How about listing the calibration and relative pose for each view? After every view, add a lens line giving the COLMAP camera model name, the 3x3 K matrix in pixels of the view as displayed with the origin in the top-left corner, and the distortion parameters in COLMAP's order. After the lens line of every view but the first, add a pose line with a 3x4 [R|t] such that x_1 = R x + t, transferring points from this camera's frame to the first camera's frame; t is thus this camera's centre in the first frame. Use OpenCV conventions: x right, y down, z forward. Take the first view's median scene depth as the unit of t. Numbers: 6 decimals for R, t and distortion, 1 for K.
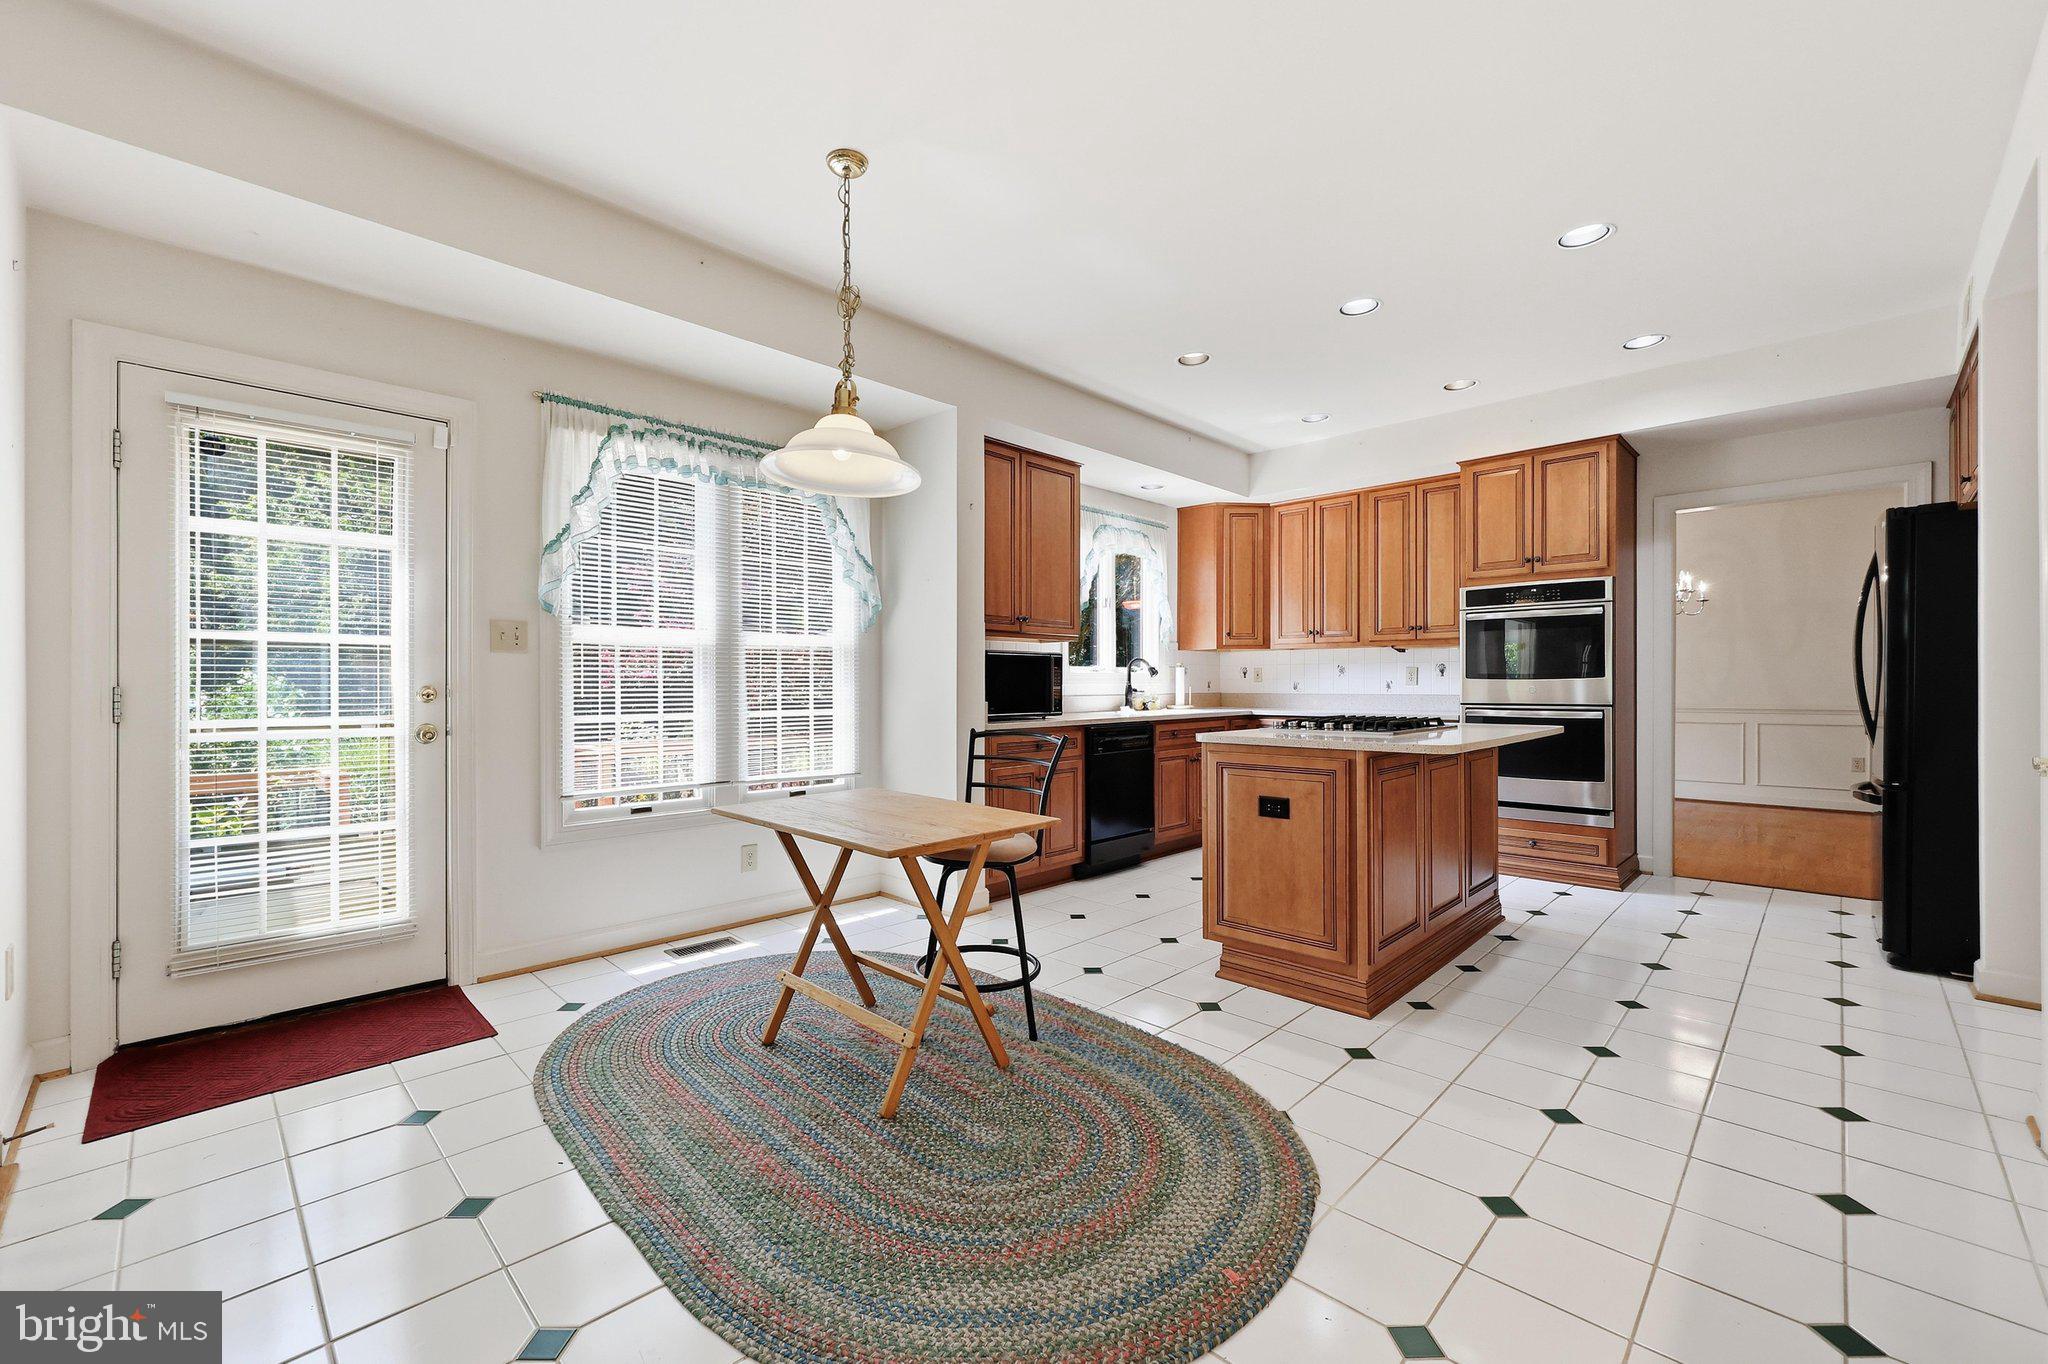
lens RADIAL K [[828.2, 0, 1029.6], [0, 828.2, 678.0], [0, 0, 1]] dist [-0.001011, -0.000037]
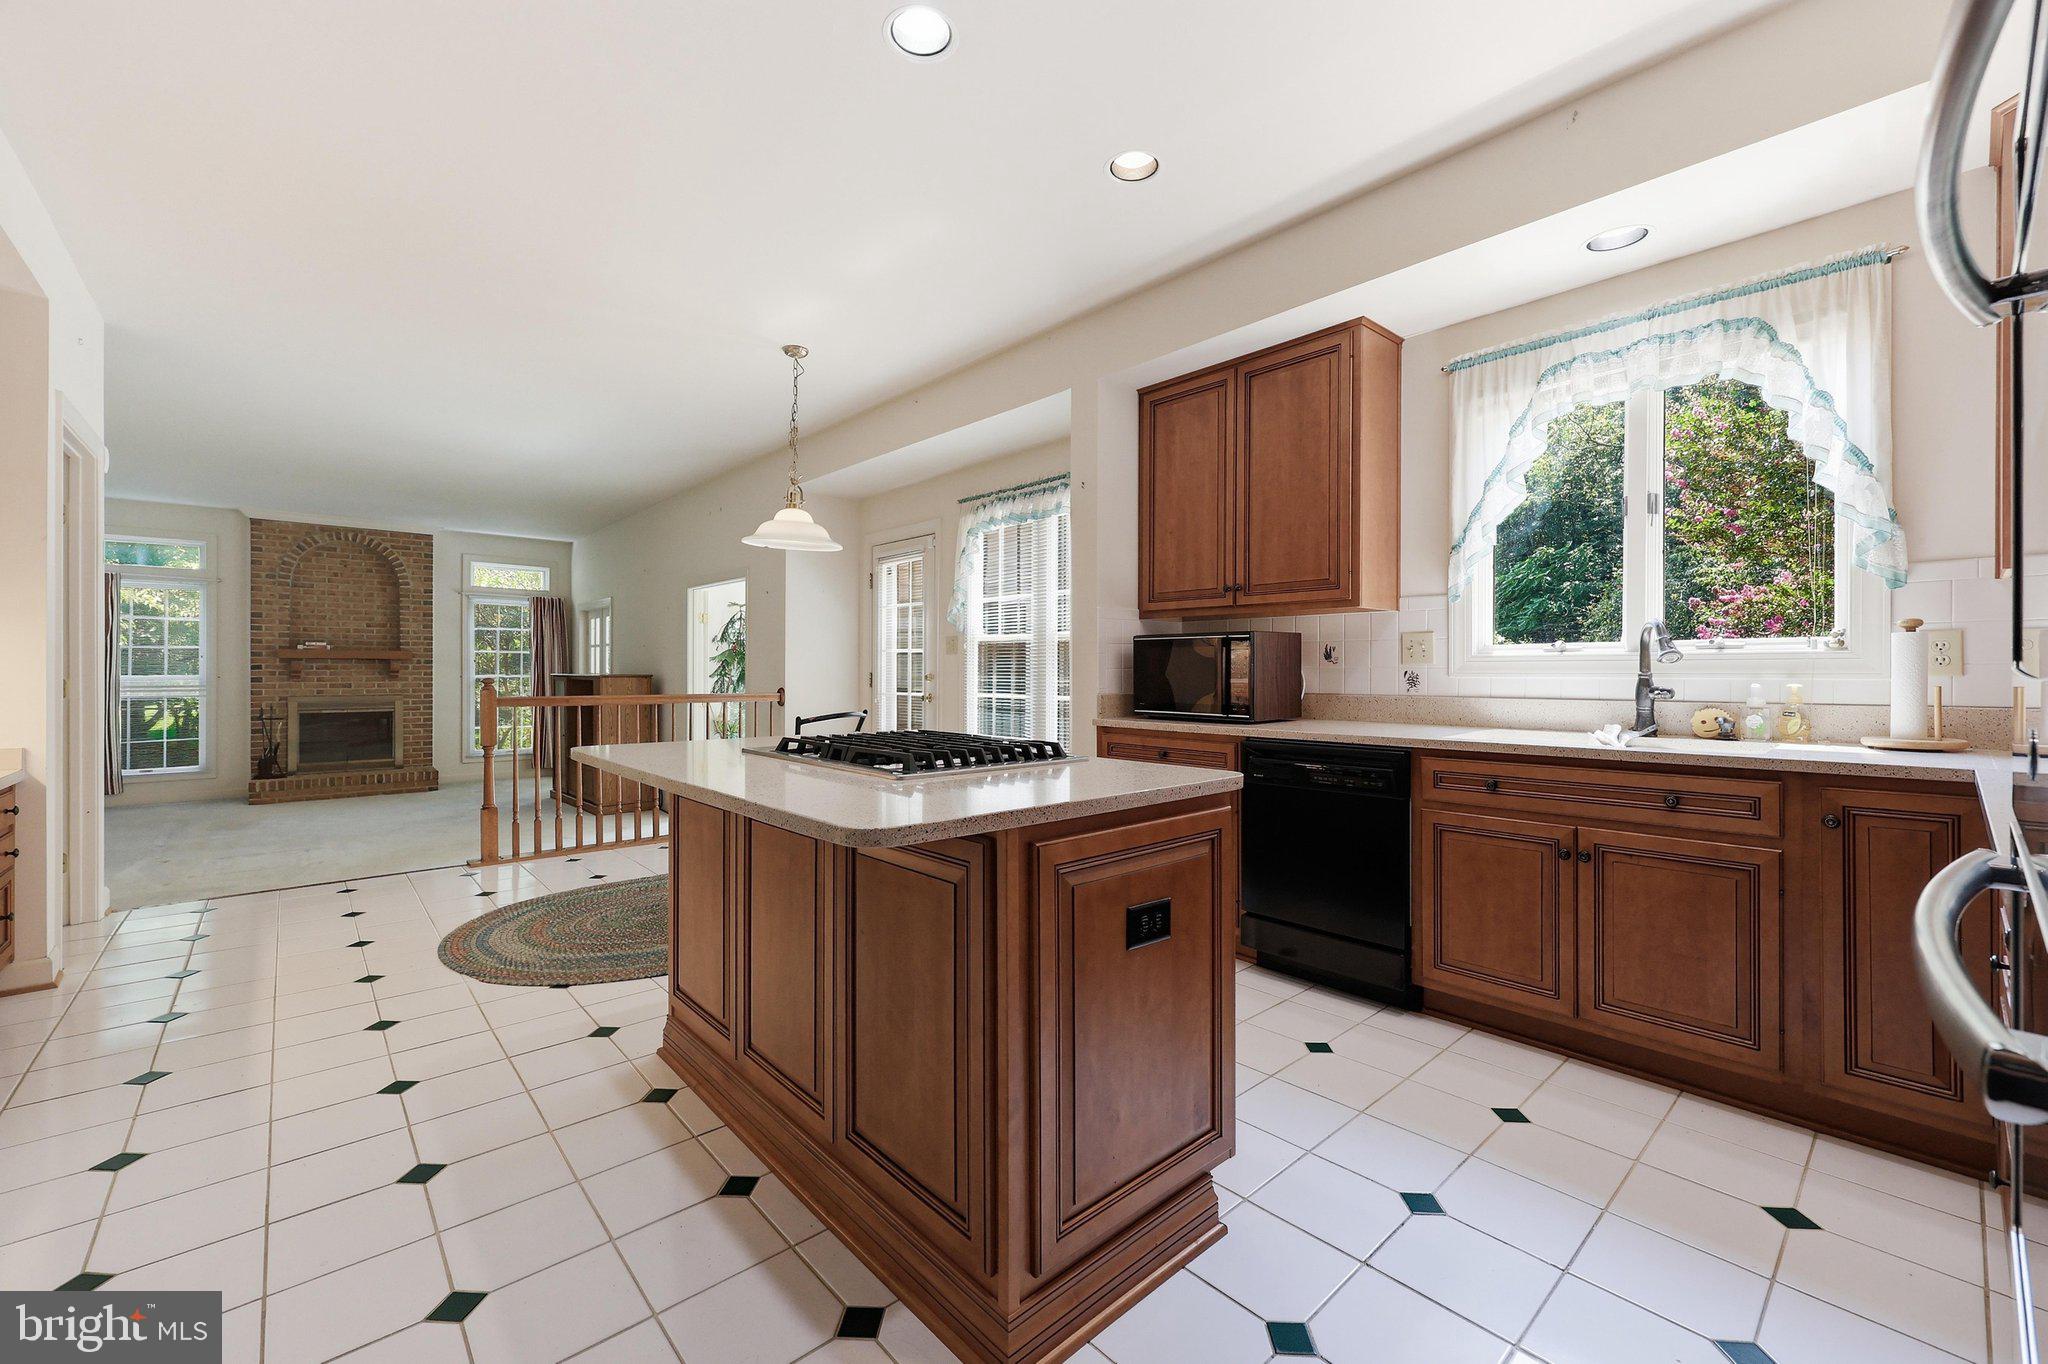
lens RADIAL K [[828.2, 0, 1029.6], [0, 828.2, 678.0], [0, 0, 1]] dist [-0.001011, -0.000037]
pose [[-0.067940, 0.016496, -0.997553, 1.045916], [0.006857, 0.999847, 0.016067, -0.005850], [0.997666, -0.005749, -0.068043, 1.203794]]
